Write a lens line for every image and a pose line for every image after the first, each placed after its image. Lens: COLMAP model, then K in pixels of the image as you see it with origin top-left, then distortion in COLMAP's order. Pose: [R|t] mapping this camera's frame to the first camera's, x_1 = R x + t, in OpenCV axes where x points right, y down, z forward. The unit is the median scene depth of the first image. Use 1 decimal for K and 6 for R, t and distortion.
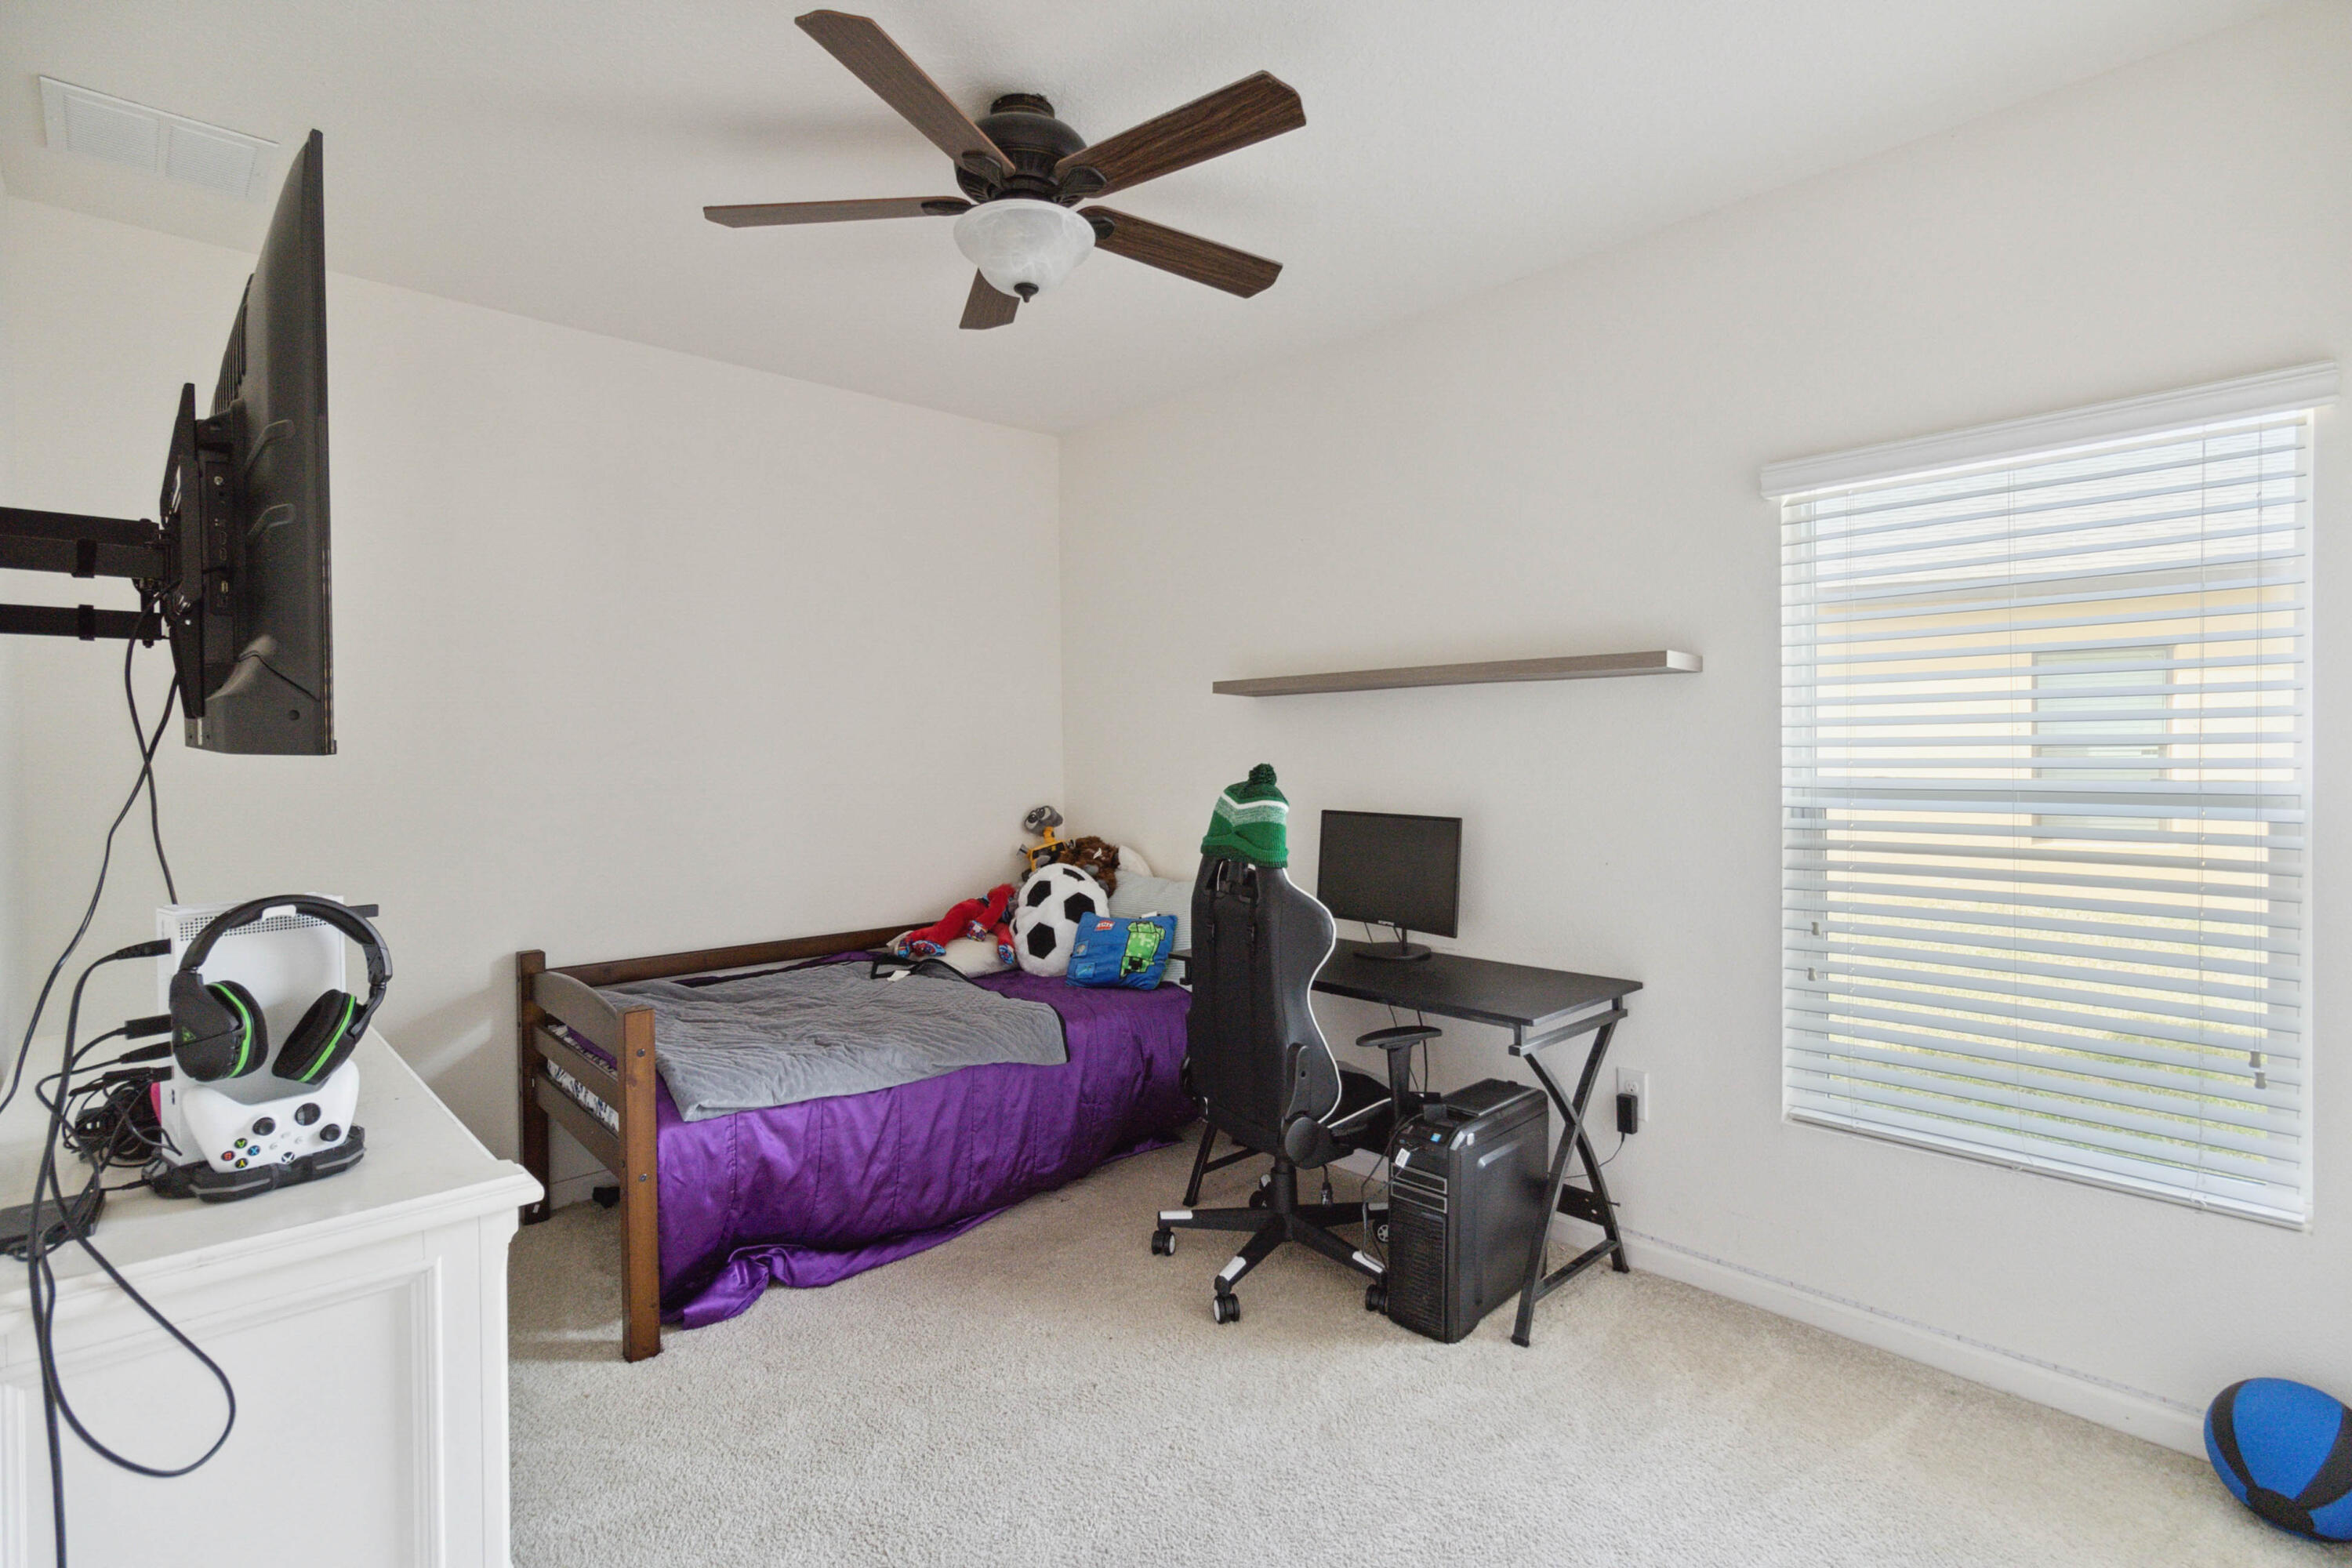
lens RADIAL K [[1097.5, 0, 1182.6], [0, 1097.5, 737.5], [0, 0, 1]] dist [0.002662, 0.000020]
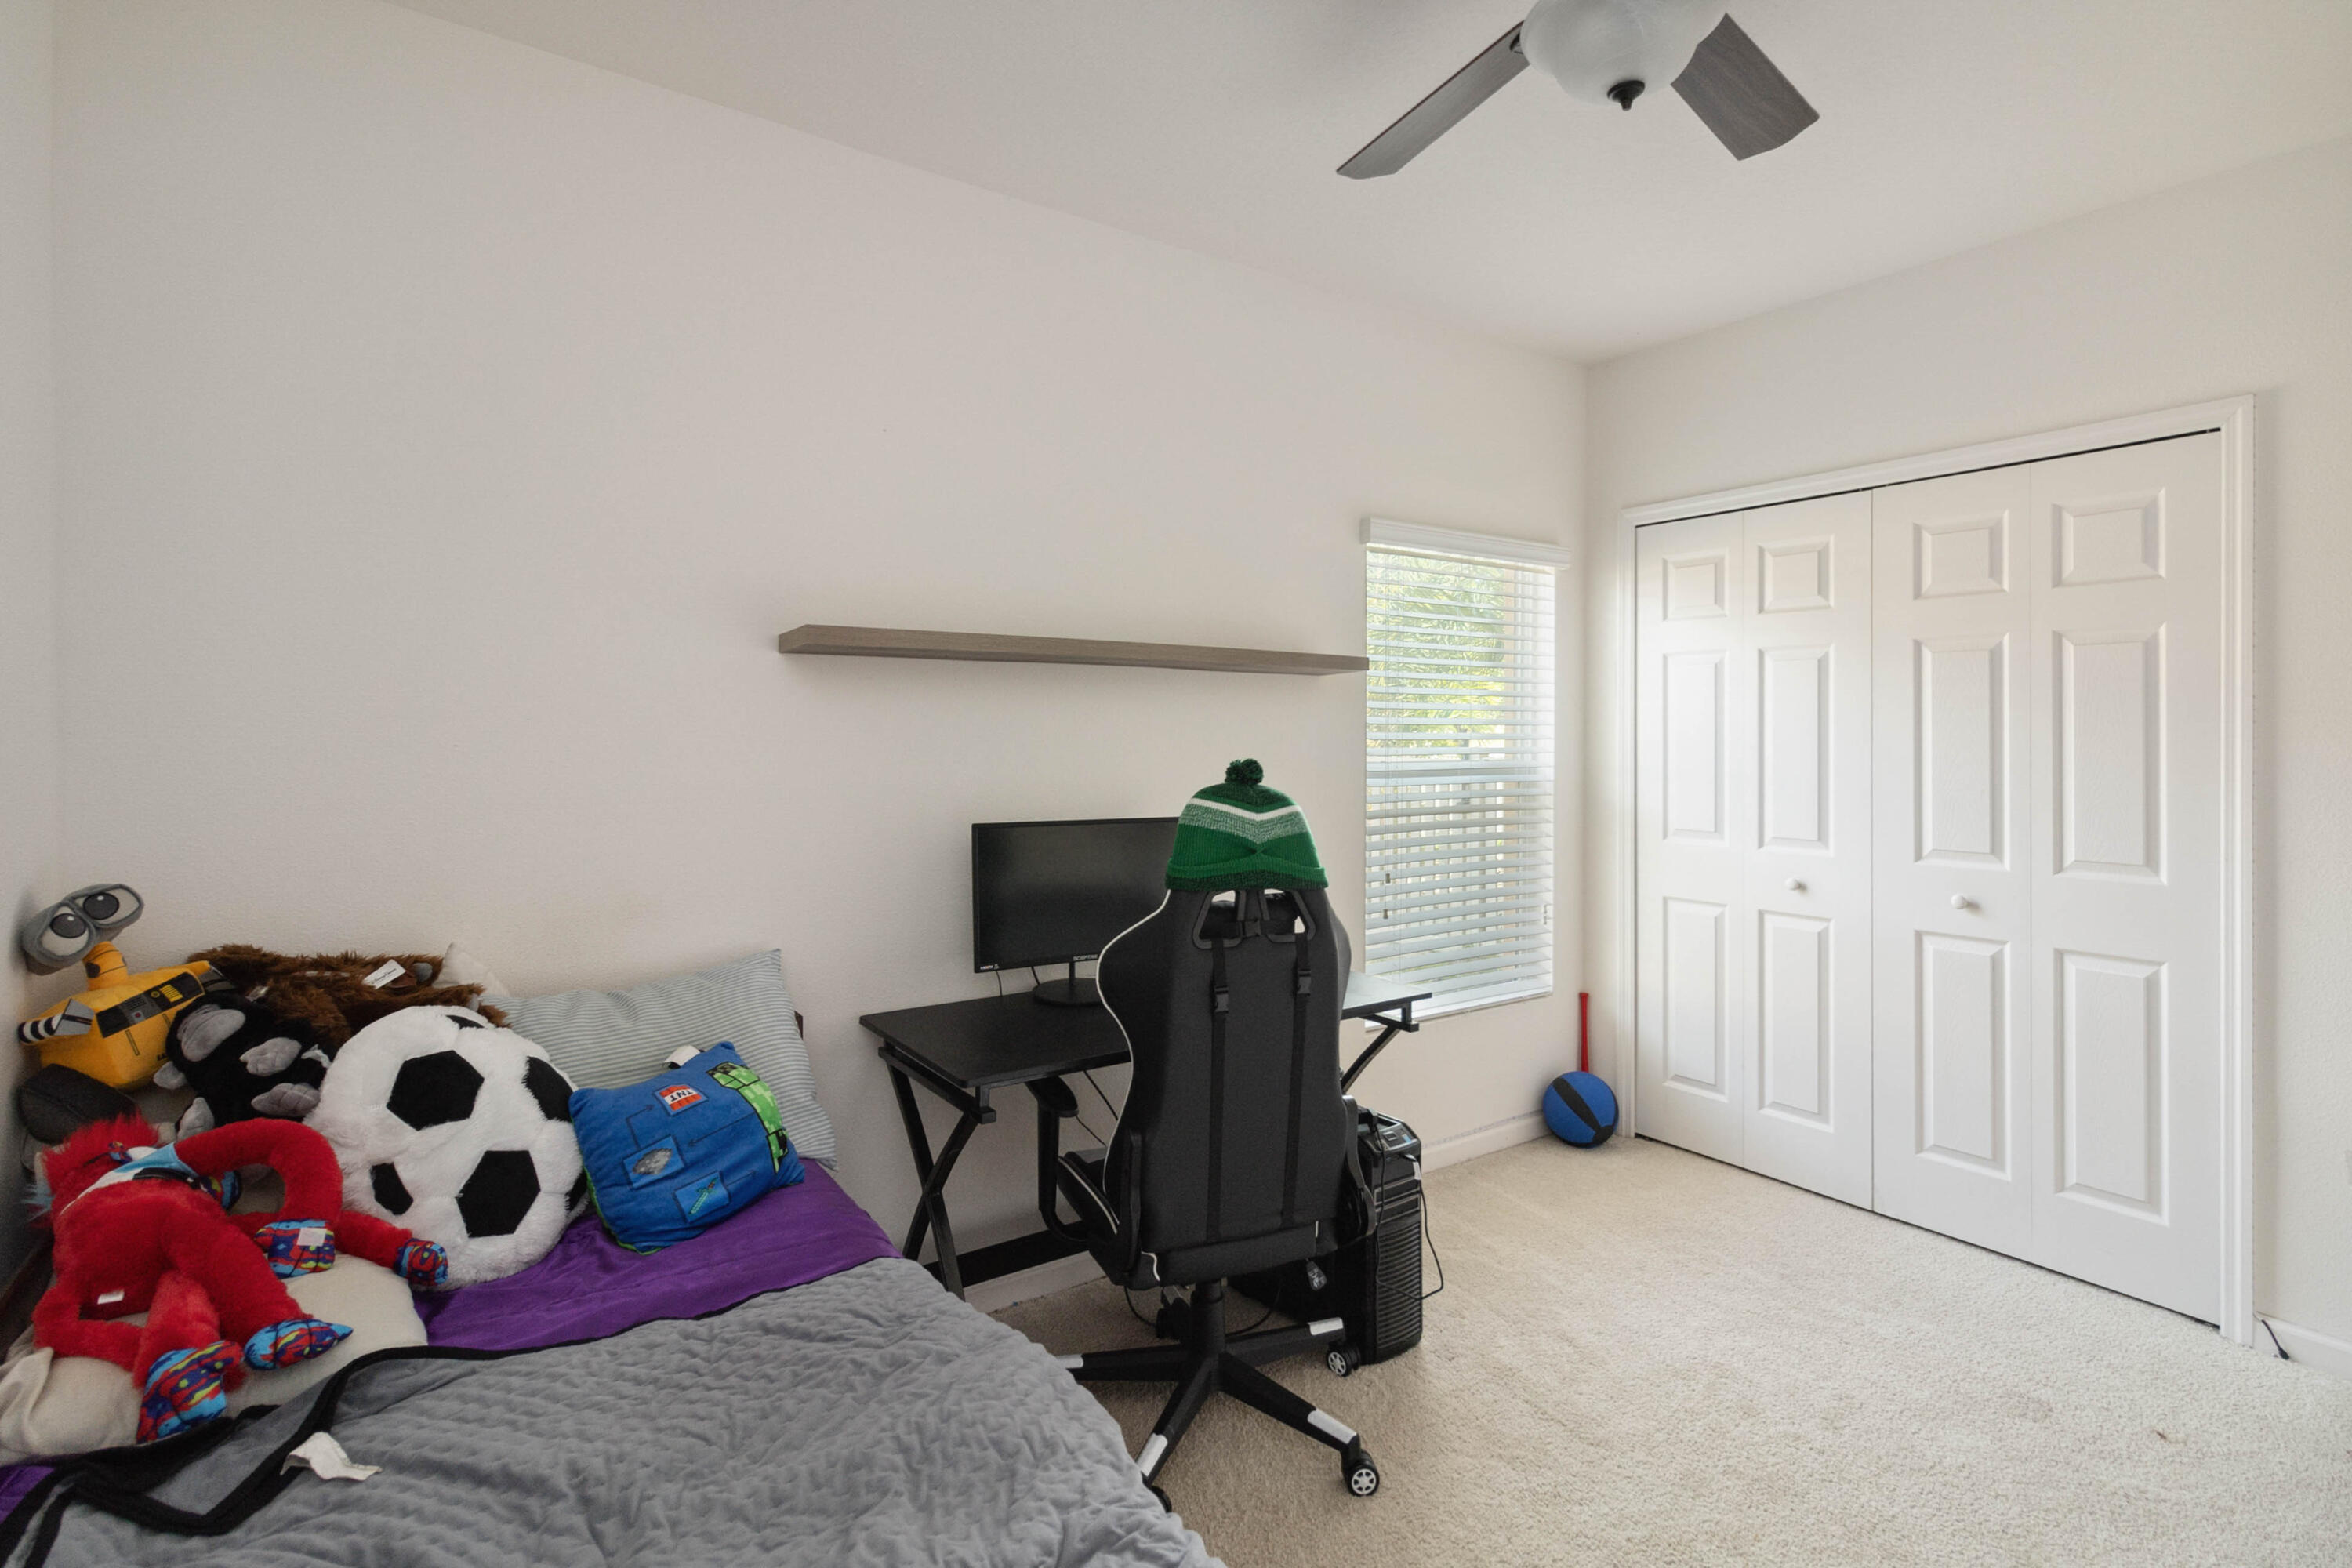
lens RADIAL K [[1097.5, 0, 1182.6], [0, 1097.5, 737.5], [0, 0, 1]] dist [0.002662, 0.000020]
pose [[0.154549, 0.010677, 0.987927, -0.582836], [-0.017989, 0.999806, -0.007991, 0.014480], [-0.987821, -0.016537, 0.154711, 0.799064]]
